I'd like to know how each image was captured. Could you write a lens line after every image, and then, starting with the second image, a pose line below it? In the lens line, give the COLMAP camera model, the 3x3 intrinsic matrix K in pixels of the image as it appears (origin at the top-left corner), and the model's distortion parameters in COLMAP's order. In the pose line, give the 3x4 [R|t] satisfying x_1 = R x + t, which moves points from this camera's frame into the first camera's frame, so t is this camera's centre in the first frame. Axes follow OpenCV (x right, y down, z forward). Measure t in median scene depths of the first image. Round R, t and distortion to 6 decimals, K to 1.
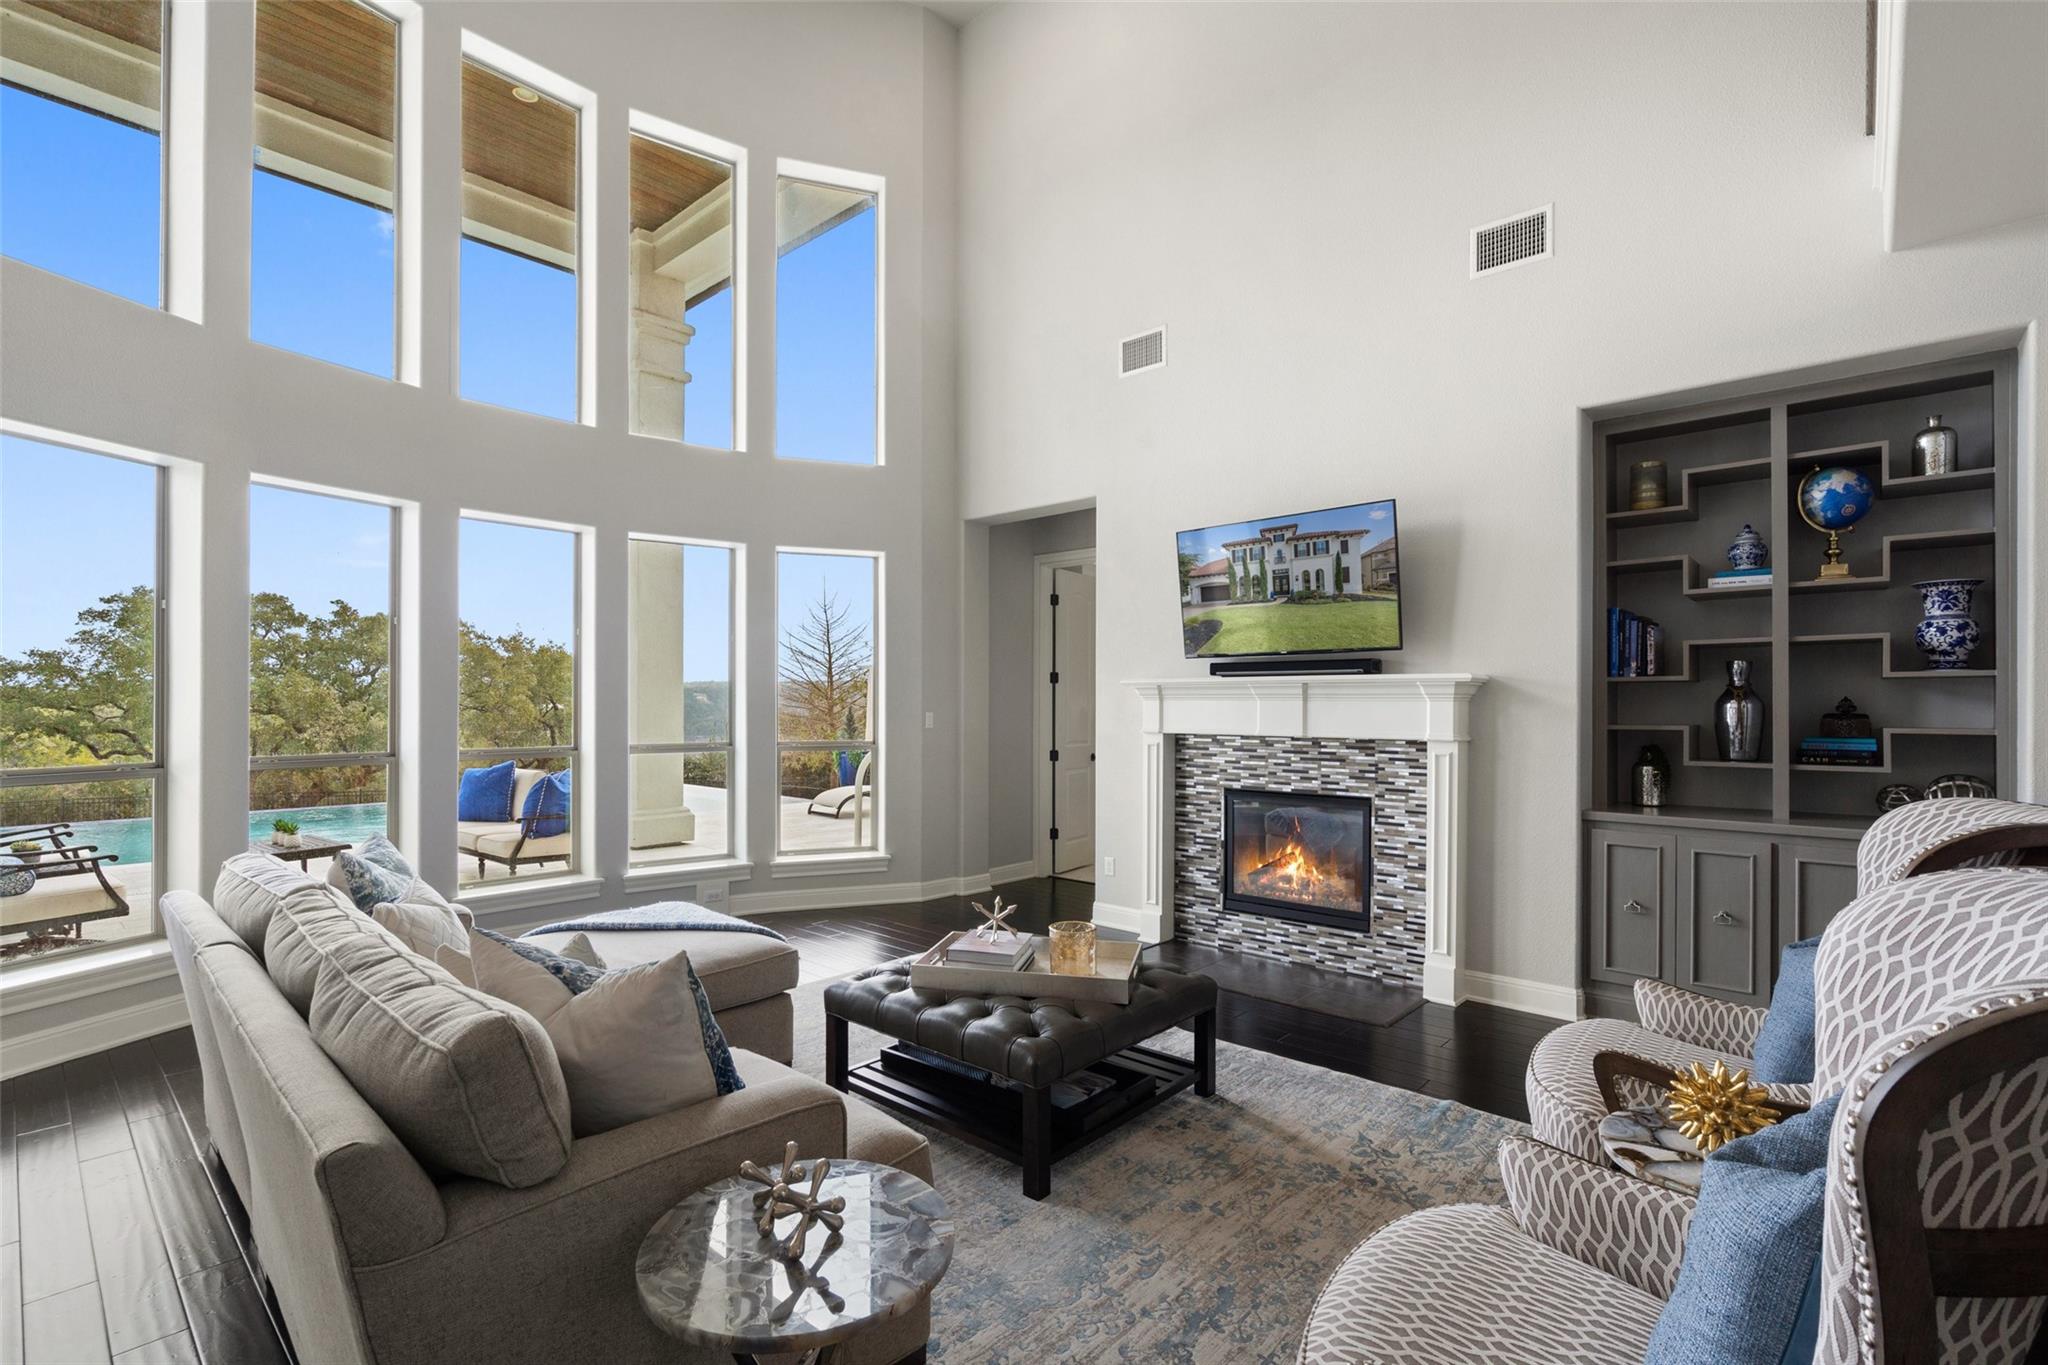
lens RADIAL K [[934.1, 0, 1019.2], [0, 934.1, 702.6], [0, 0, 1]] dist [-0.003051, 0.000809]
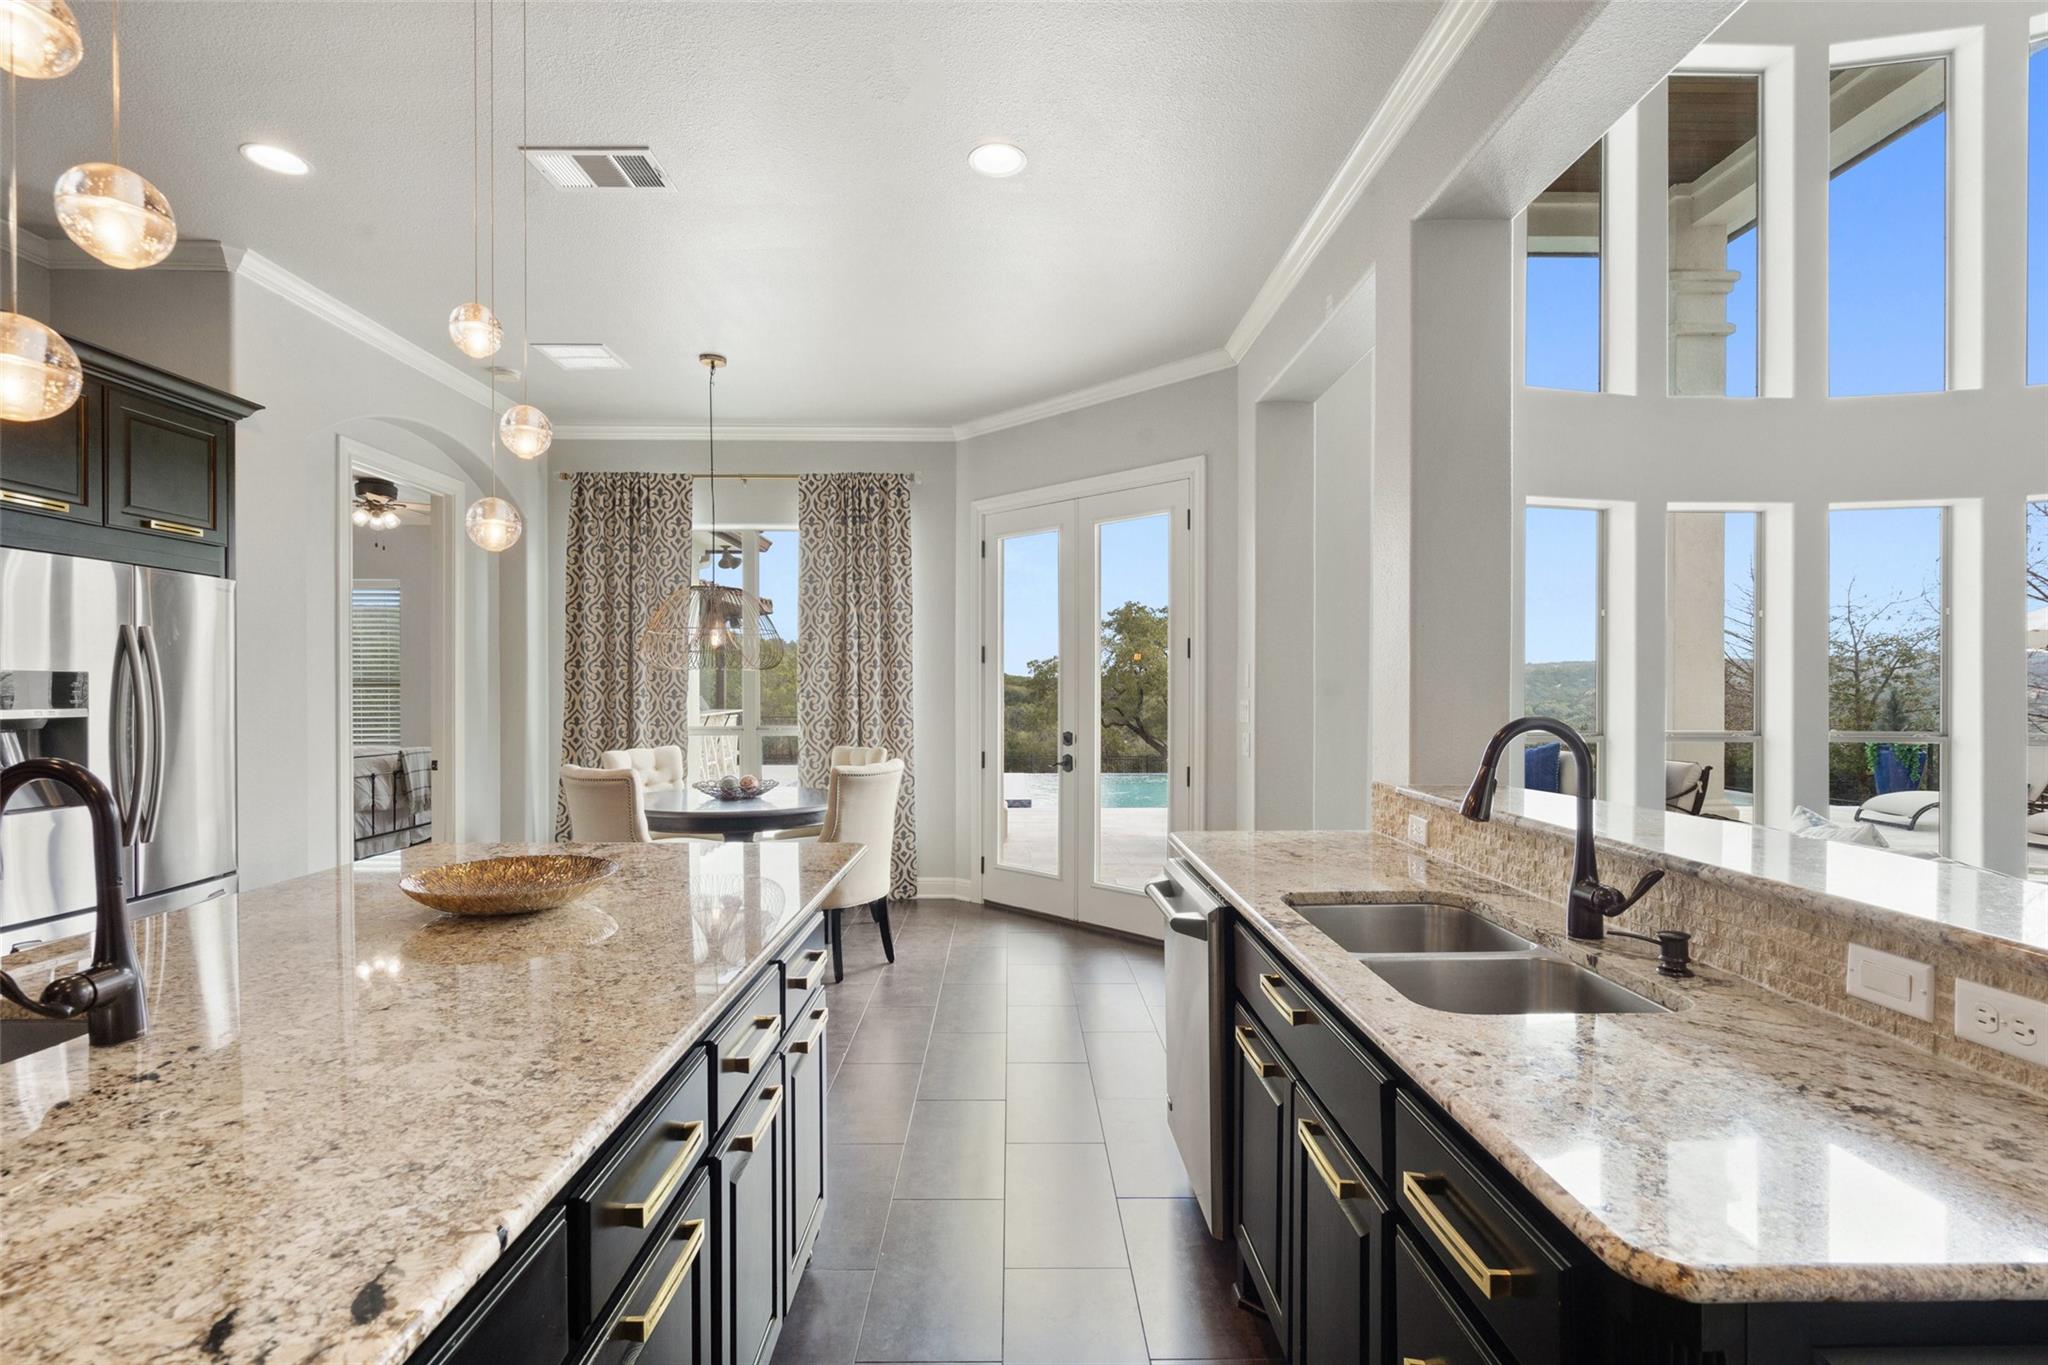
lens RADIAL K [[934.1, 0, 1020.5], [0, 934.1, 693.7], [0, 0, 1]] dist [-0.003051, 0.000809]
pose [[0.679232, -0.000197, -0.733923, -0.351367], [0.007907, 0.999944, 0.007050, -0.011538], [0.733881, -0.010592, 0.679196, -0.261700]]
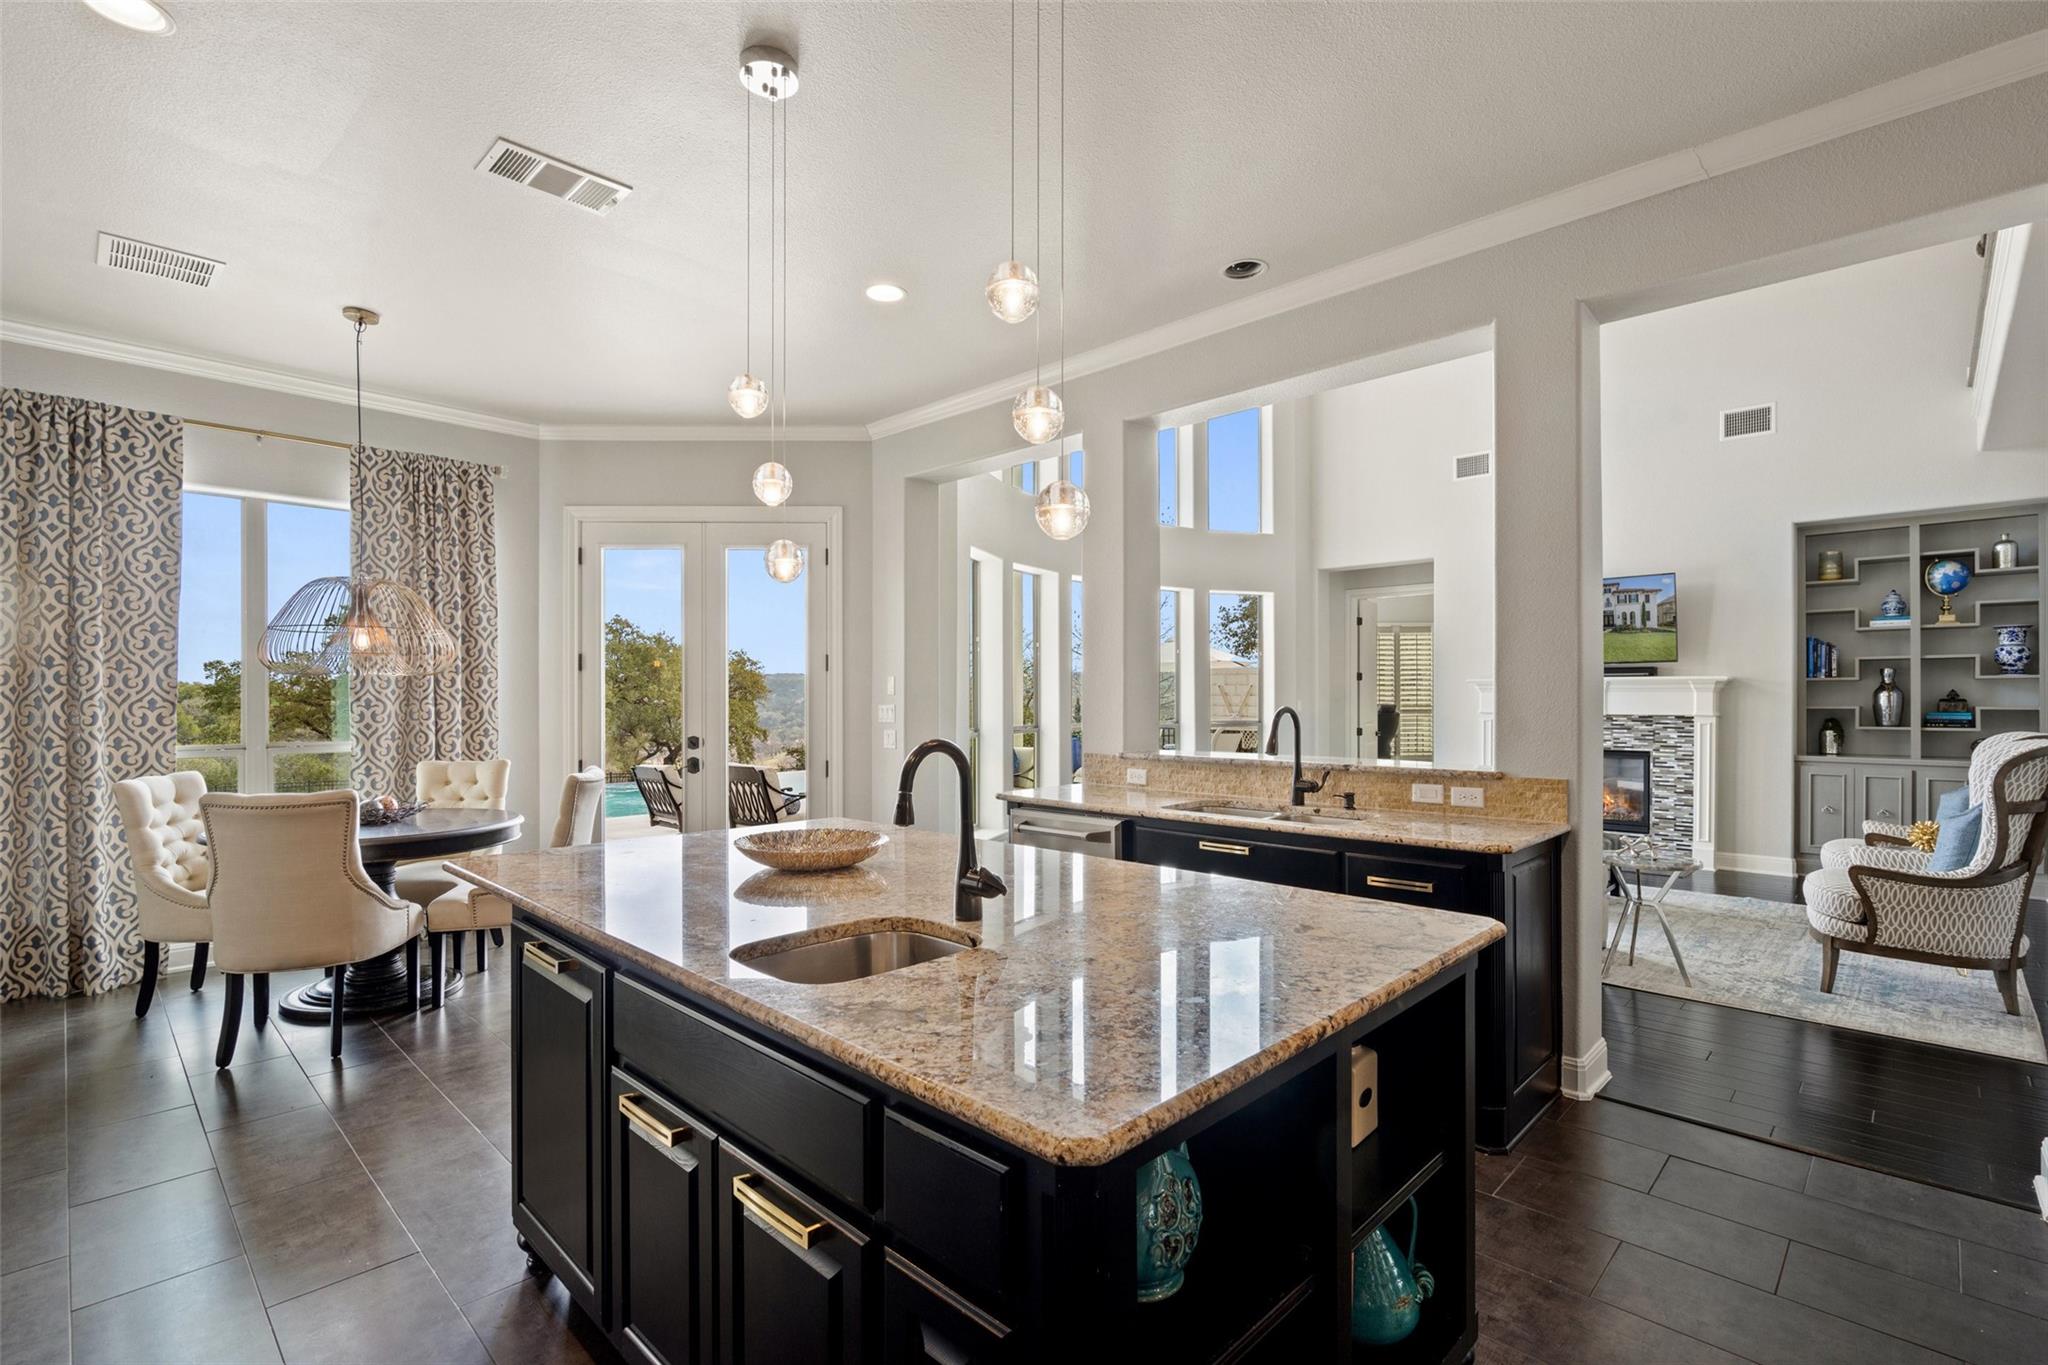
lens RADIAL K [[934.1, 0, 1024.8], [0, 934.1, 698.0], [0, 0, 1]] dist [-0.003051, 0.000809]
pose [[0.999474, -0.007154, -0.031637, -0.728393], [0.007376, 0.999949, 0.006902, -0.012513], [0.031586, -0.007132, 0.999476, -0.733103]]
